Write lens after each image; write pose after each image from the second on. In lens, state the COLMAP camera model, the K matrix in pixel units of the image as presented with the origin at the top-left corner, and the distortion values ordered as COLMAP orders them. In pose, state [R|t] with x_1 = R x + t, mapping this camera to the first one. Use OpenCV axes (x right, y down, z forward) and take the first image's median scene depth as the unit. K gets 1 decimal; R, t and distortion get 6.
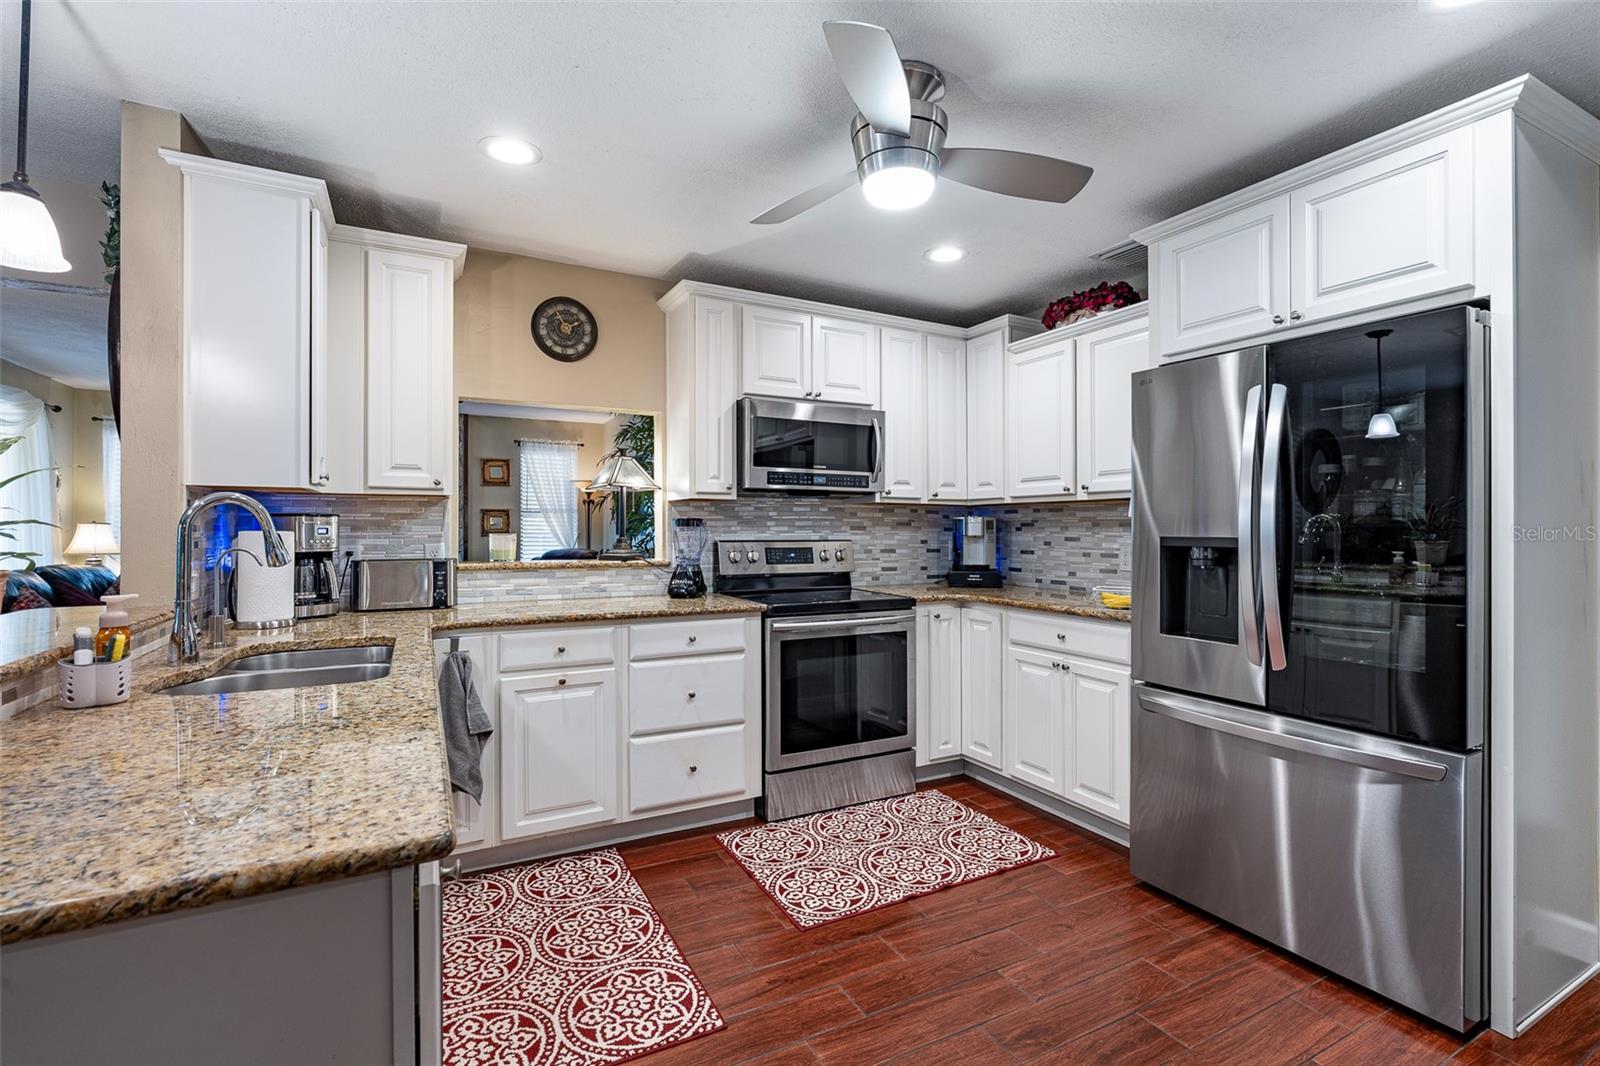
lens RADIAL K [[725.1, 0, 803.4], [0, 725.1, 528.2], [0, 0, 1]] dist [-0.004404, 0.000301]
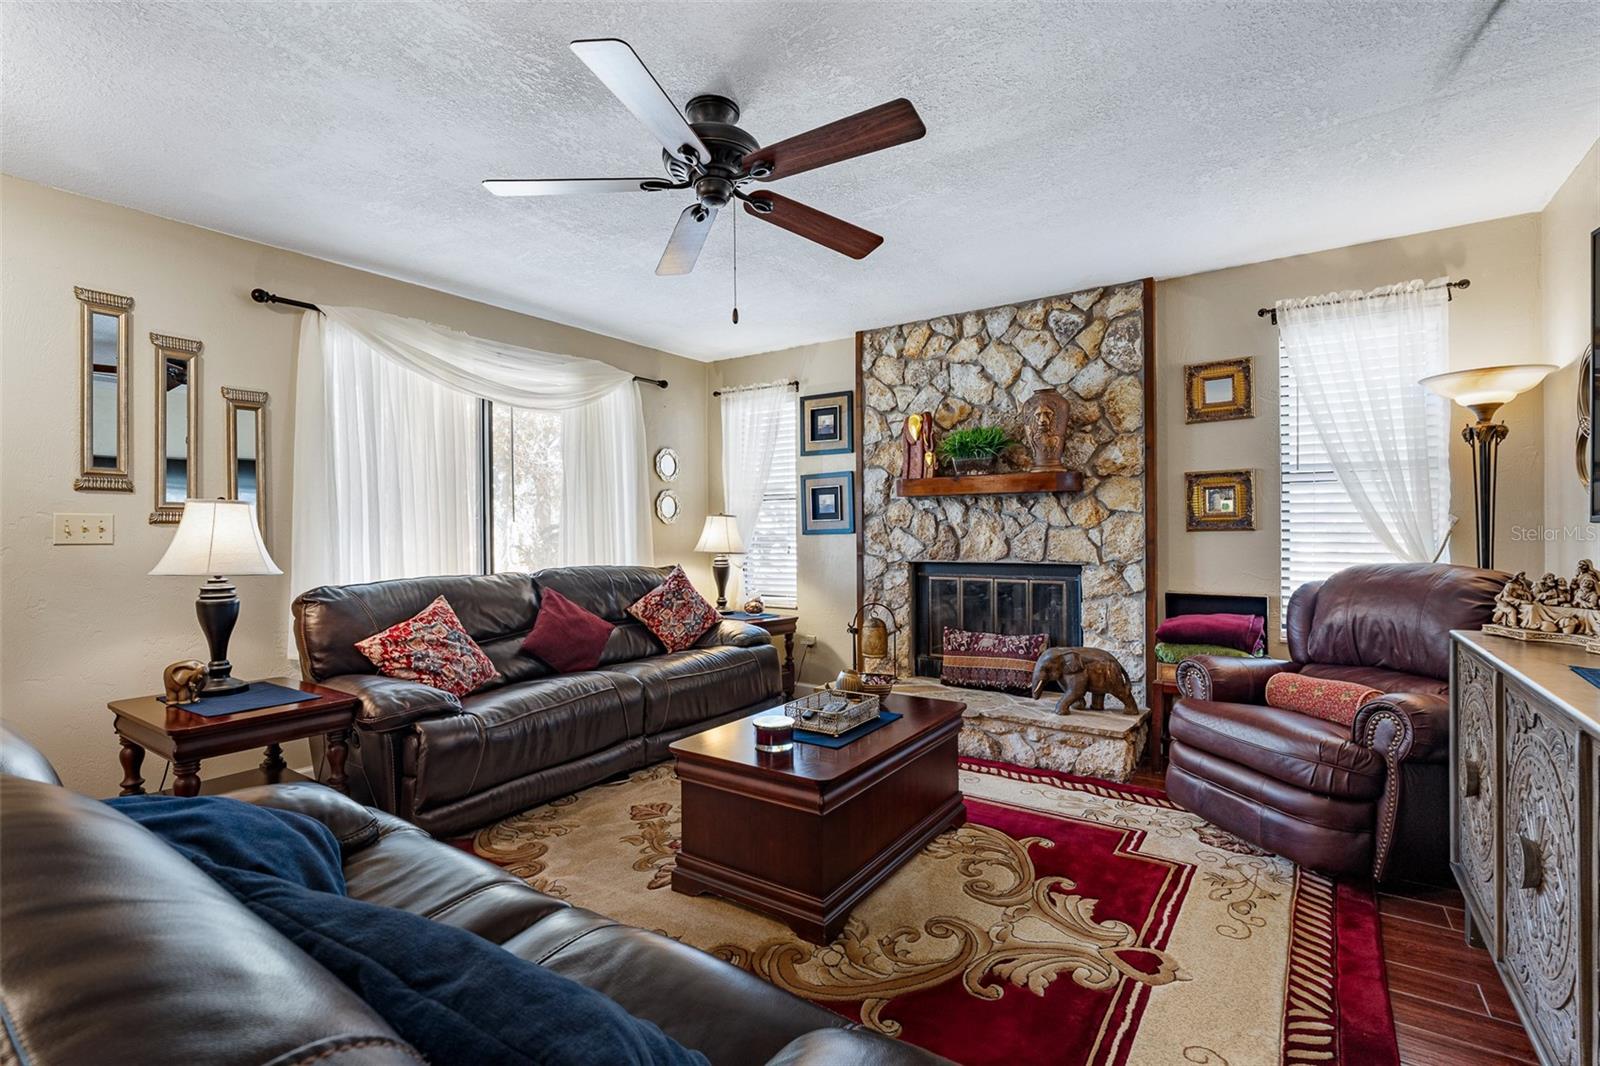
lens RADIAL K [[725.1, 0, 803.4], [0, 725.1, 528.2], [0, 0, 1]] dist [-0.004404, 0.000301]
pose [[0.468598, -0.007084, -0.883383, -0.385532], [0.008511, 0.999958, -0.003504, 0.023123], [0.883371, -0.005877, 0.468638, 1.481365]]
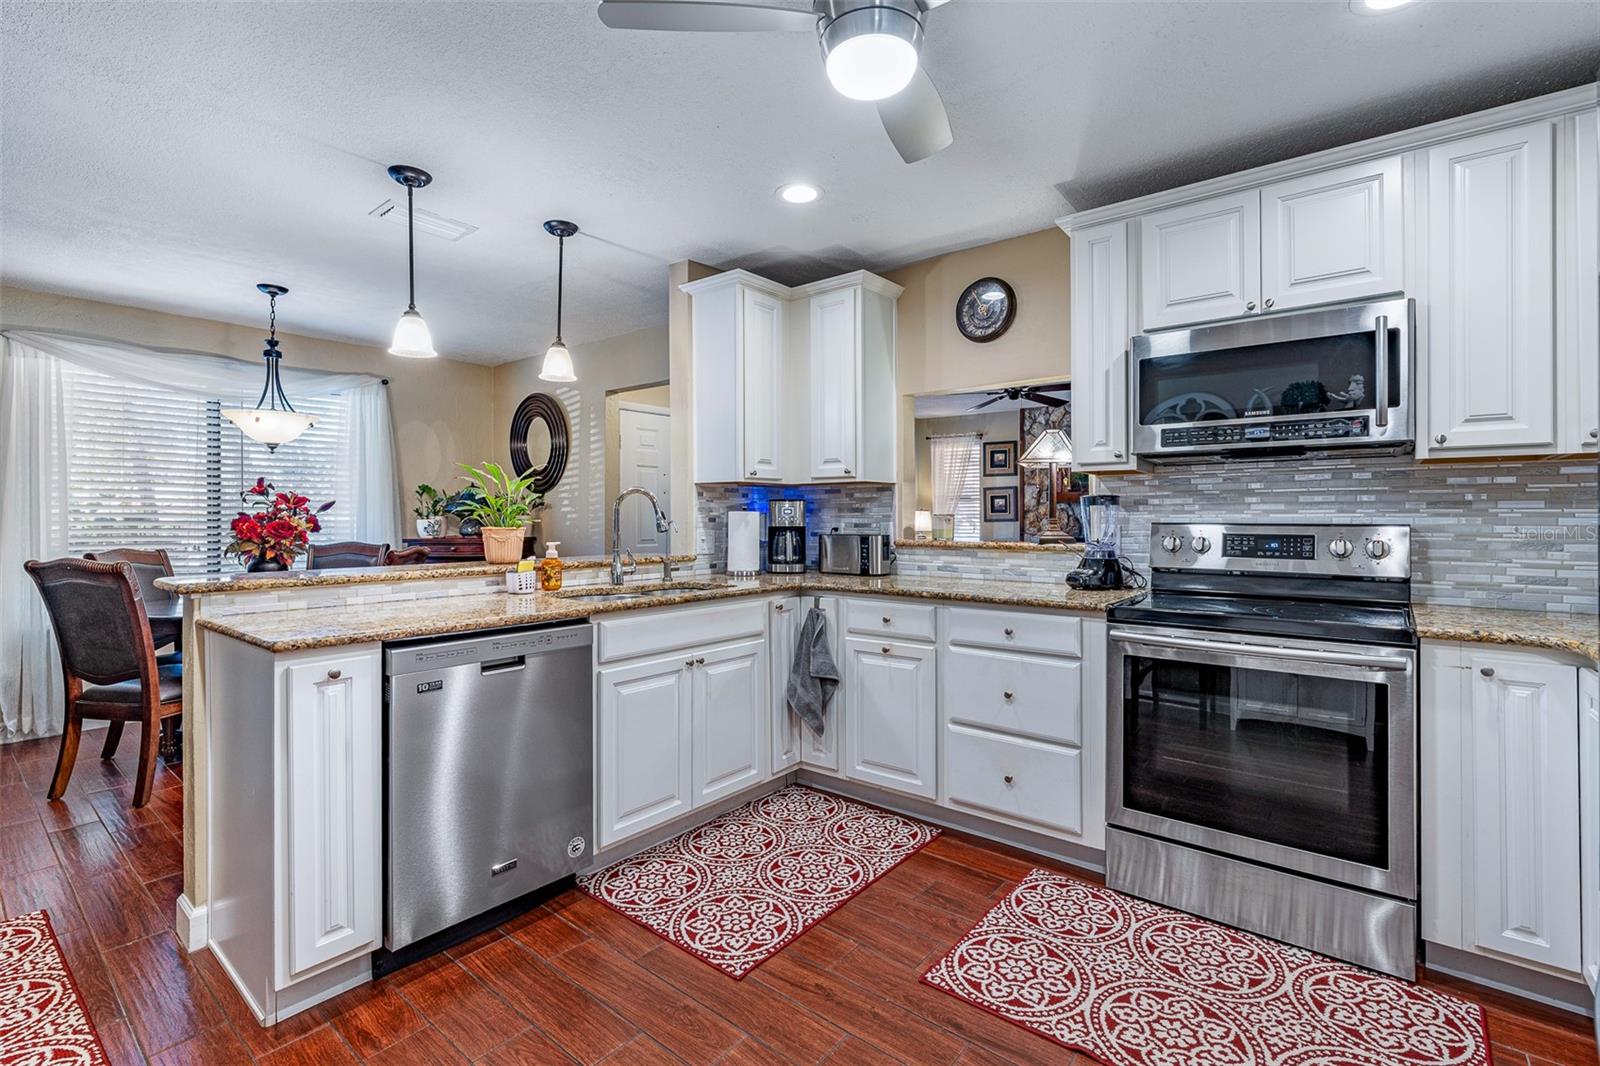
lens RADIAL K [[725.1, 0, 796.6], [0, 725.1, 515.3], [0, 0, 1]] dist [-0.005004, 0.000863]
pose [[0.392757, -0.002471, -0.919639, 0.539701], [0.000862, 0.999997, -0.002319, 0.012674], [0.919642, 0.000118, 0.392758, 0.404320]]
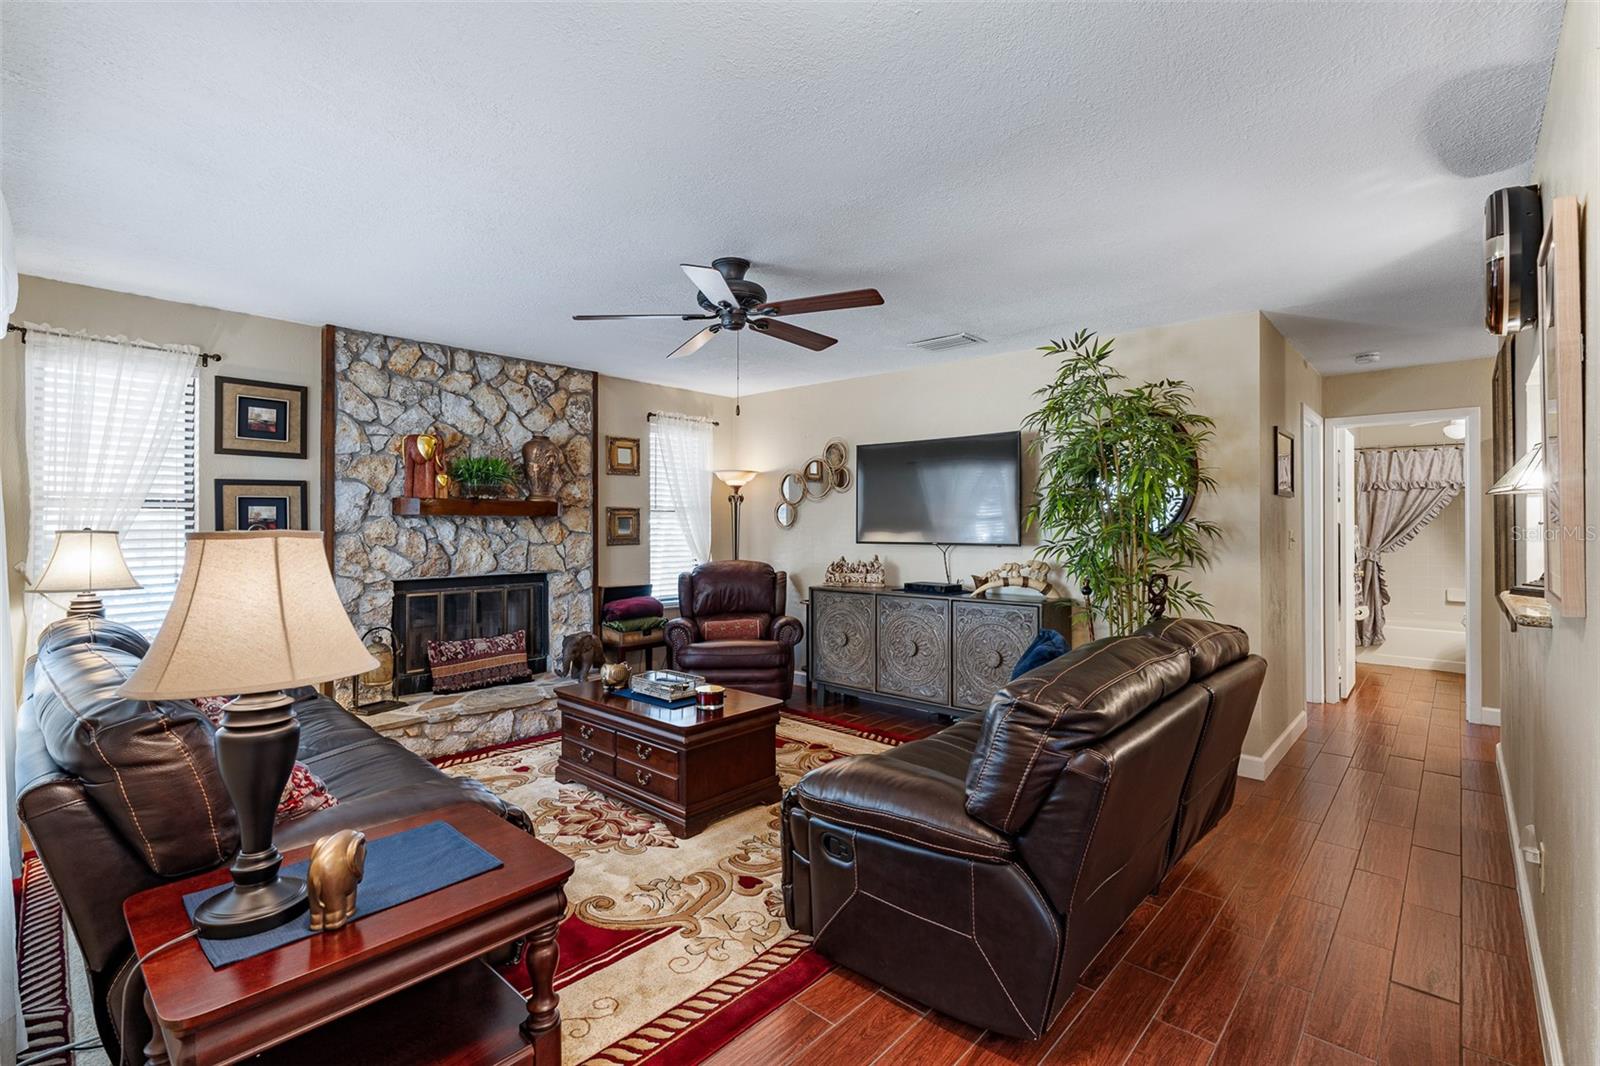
lens RADIAL K [[725.1, 0, 796.6], [0, 725.1, 515.3], [0, 0, 1]] dist [-0.005004, 0.000863]
pose [[0.942443, 0.003812, 0.334344, -1.345265], [0.000425, 0.999921, -0.012600, -0.025105], [-0.334366, 0.012017, 0.942367, 0.713037]]
